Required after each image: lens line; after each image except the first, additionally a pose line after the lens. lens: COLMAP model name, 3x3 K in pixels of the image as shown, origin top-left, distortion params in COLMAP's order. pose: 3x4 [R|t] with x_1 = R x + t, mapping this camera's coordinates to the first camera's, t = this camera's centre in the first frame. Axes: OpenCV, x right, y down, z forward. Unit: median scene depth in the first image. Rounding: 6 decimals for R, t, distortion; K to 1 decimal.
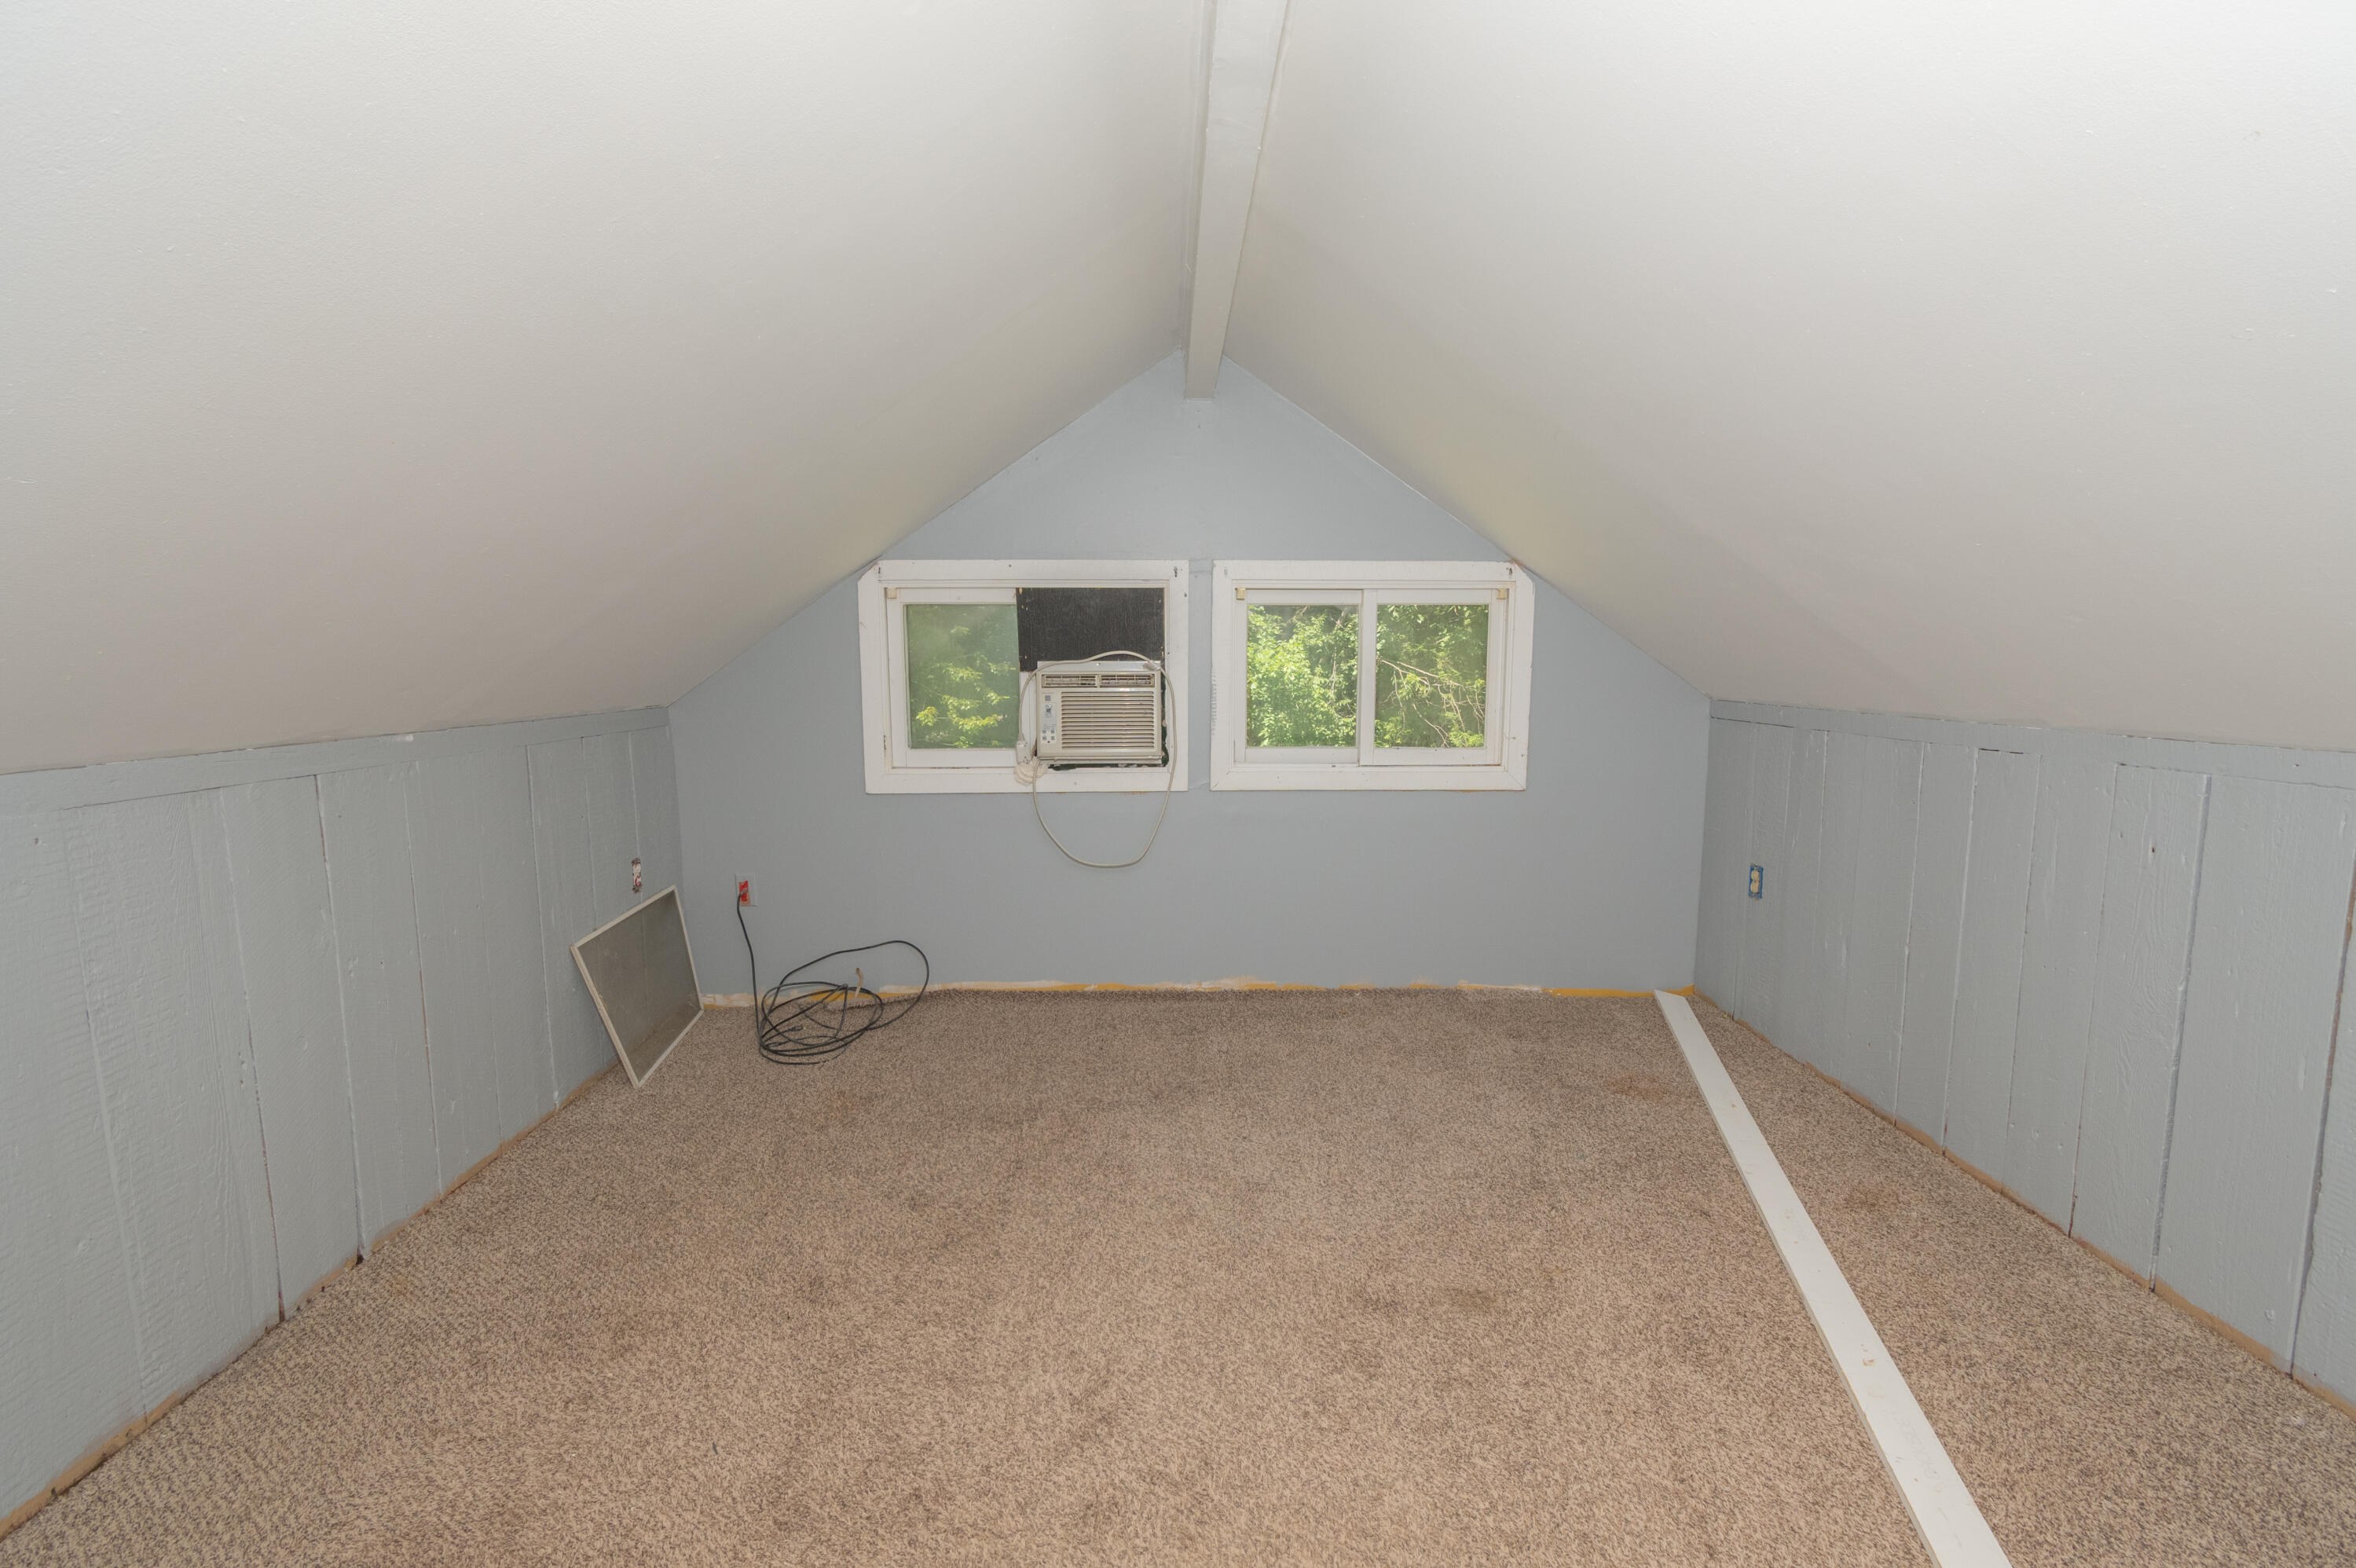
lens RADIAL K [[1107.9, 0, 1205.0], [0, 1107.9, 808.8], [0, 0, 1]] dist [0.012139, -0.007996]
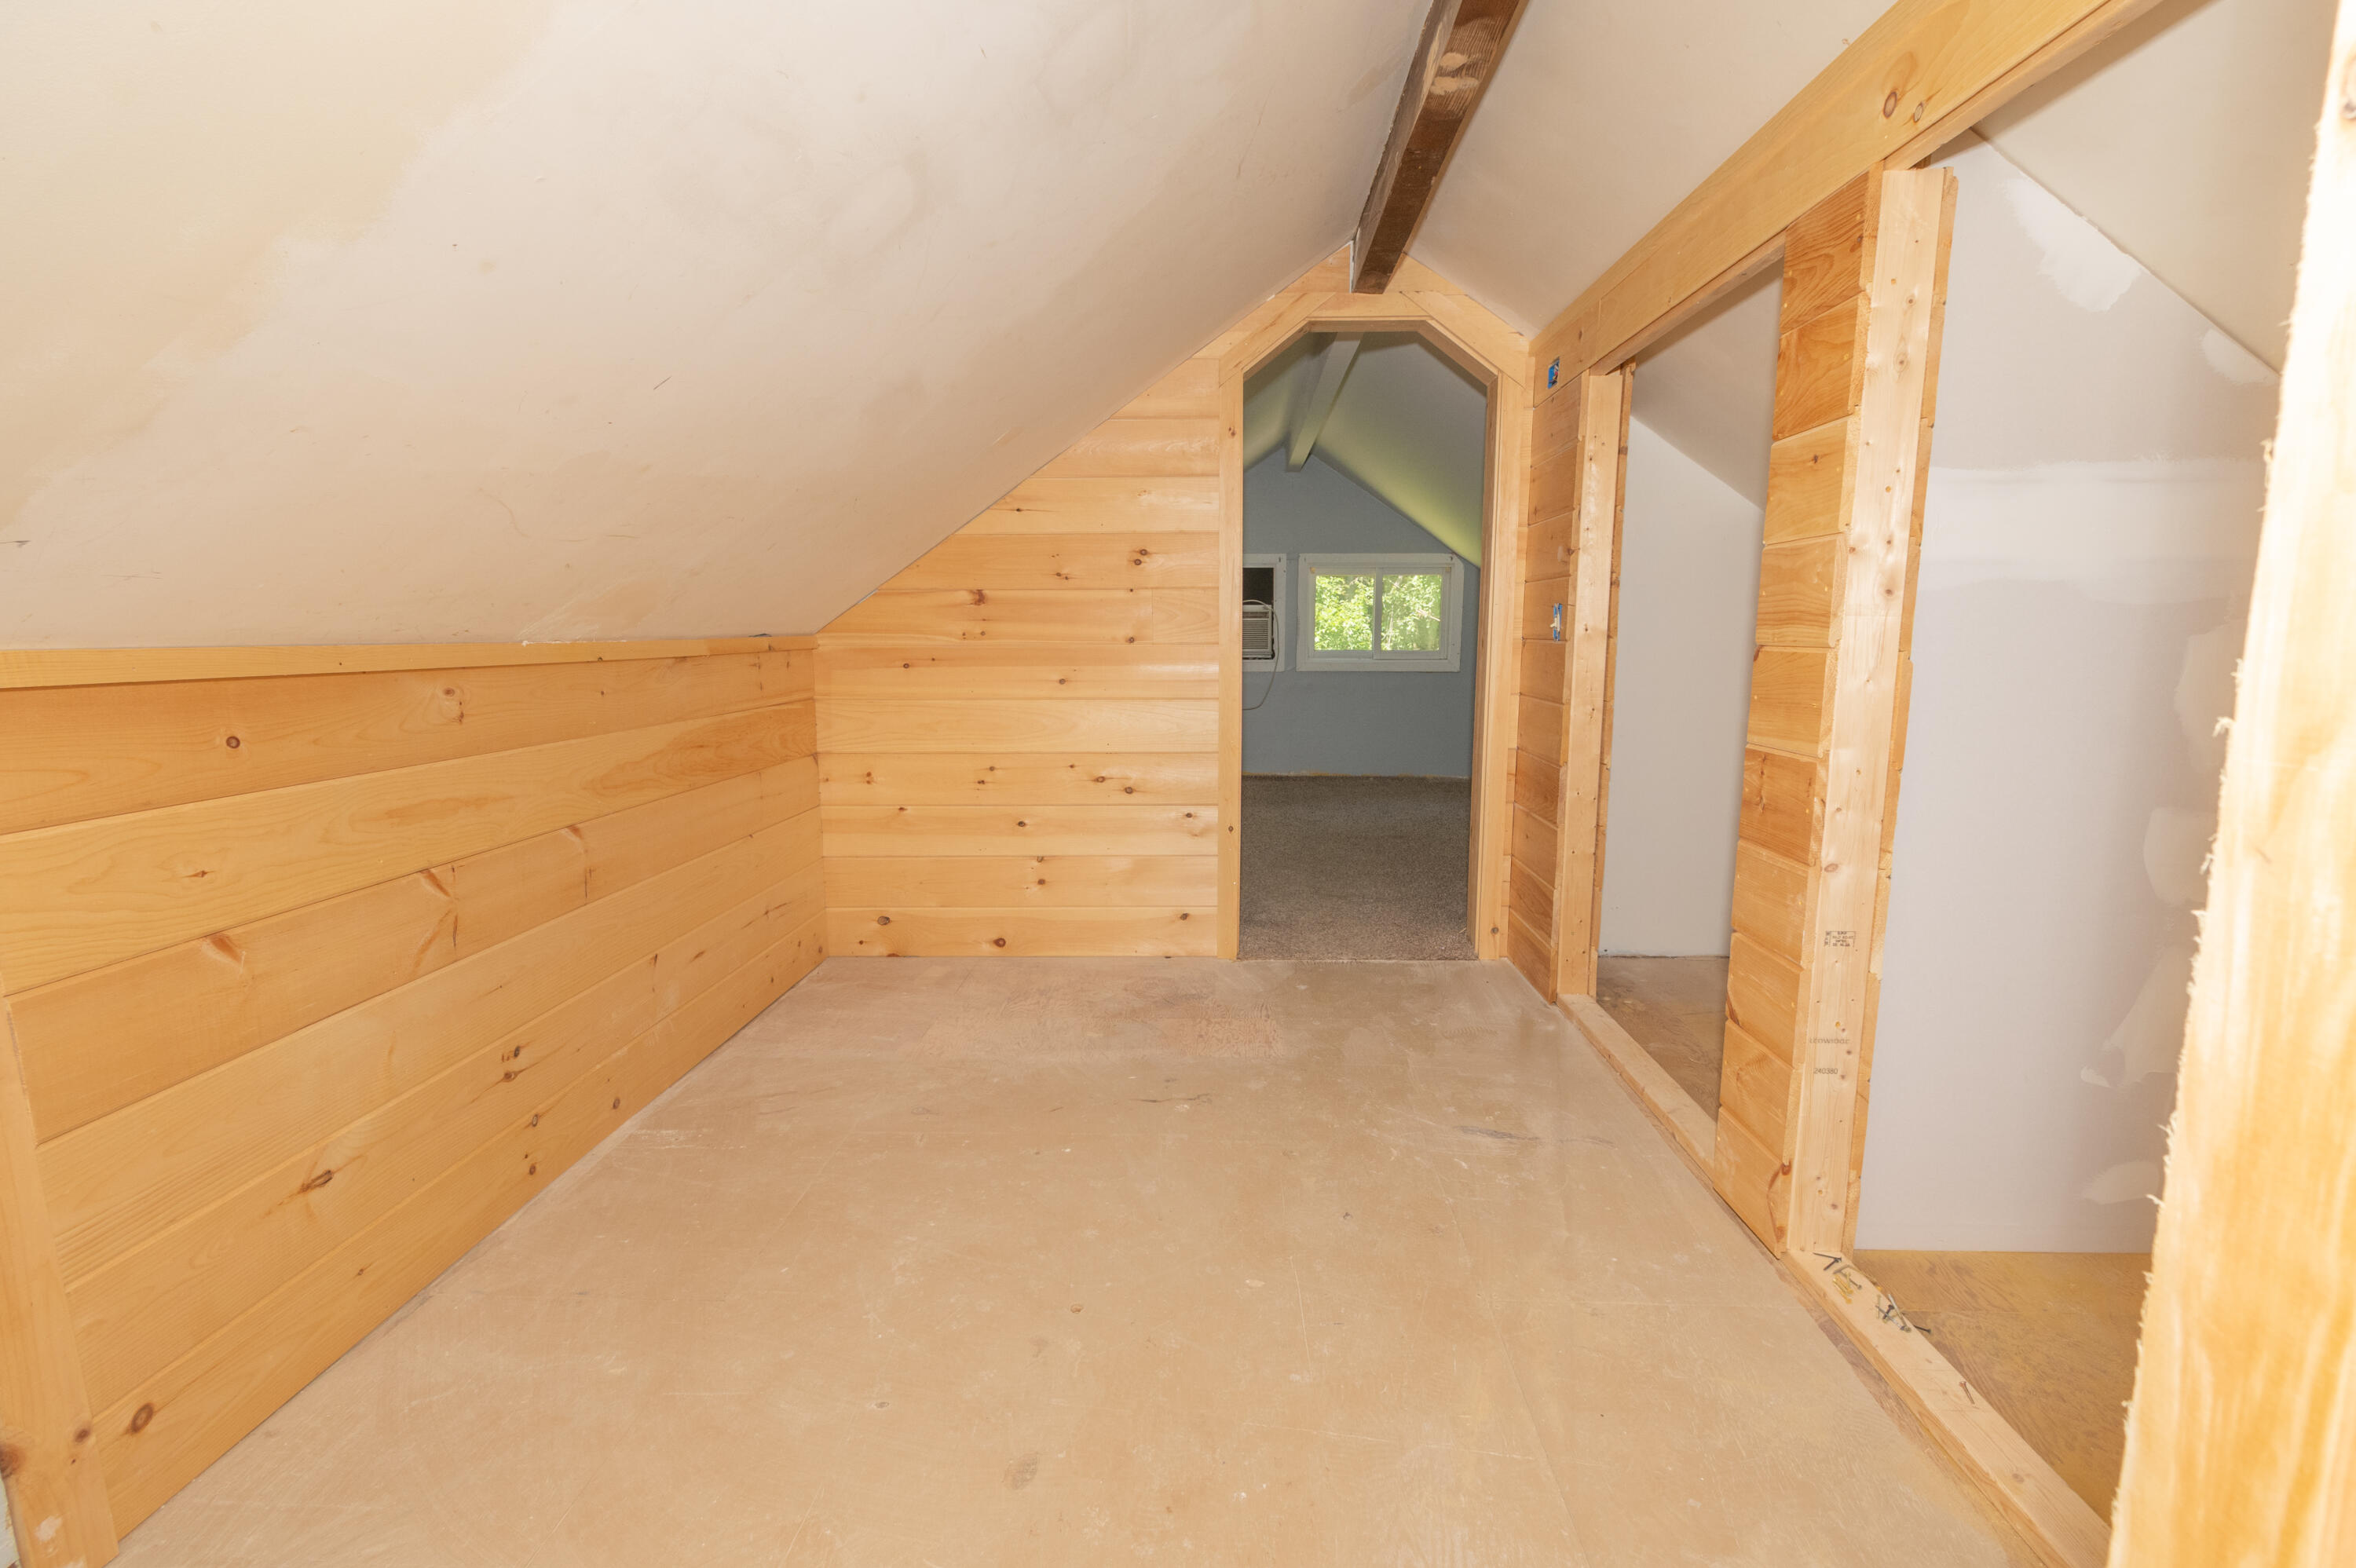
lens RADIAL K [[1107.8, 0, 1205.0], [0, 1107.8, 808.8], [0, 0, 1]] dist [0.012139, -0.007996]
pose [[0.998415, 0.007556, -0.055777, -0.043742], [-0.005676, 0.999413, 0.033792, 0.157452], [0.055999, -0.033422, 0.997871, -0.954908]]
